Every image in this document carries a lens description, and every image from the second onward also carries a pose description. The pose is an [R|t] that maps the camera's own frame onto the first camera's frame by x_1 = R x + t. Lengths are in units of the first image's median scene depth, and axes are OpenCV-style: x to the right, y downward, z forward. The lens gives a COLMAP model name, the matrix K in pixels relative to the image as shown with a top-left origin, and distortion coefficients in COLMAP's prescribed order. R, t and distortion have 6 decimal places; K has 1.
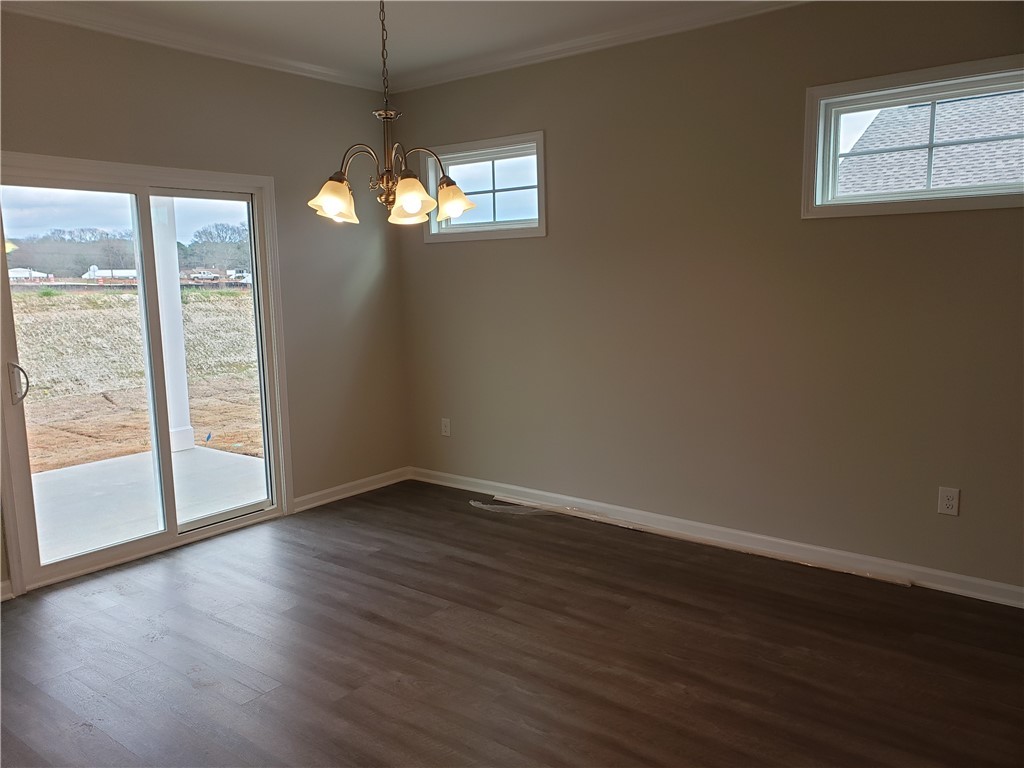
lens RADIAL K [[802.0, 0, 473.3], [0, 802.0, 383.5], [0, 0, 1]] dist [-0.006974, 0.120079]
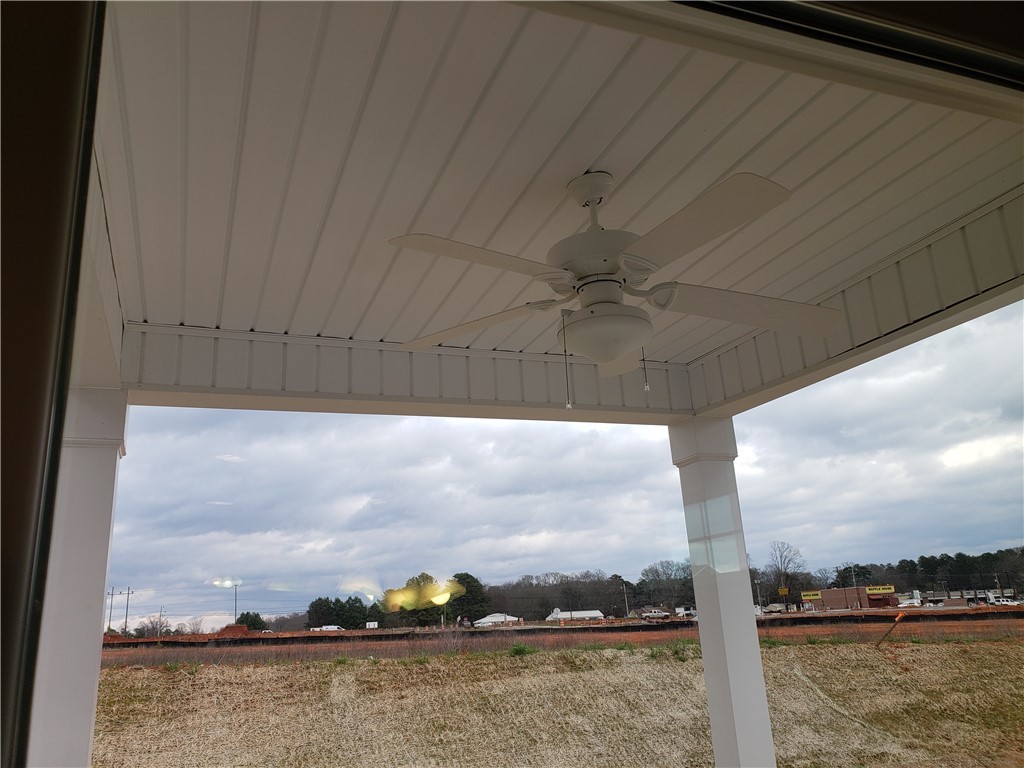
lens RADIAL K [[788.1, 0, 504.3], [0, 788.1, 384.4], [0, 0, 1]] dist [0.119856, -0.177508]
pose [[0.878109, -0.163545, -0.449643, -0.148592], [-0.029935, 0.919148, -0.392774, -0.045290], [0.477524, 0.358359, 0.802216, 0.277242]]
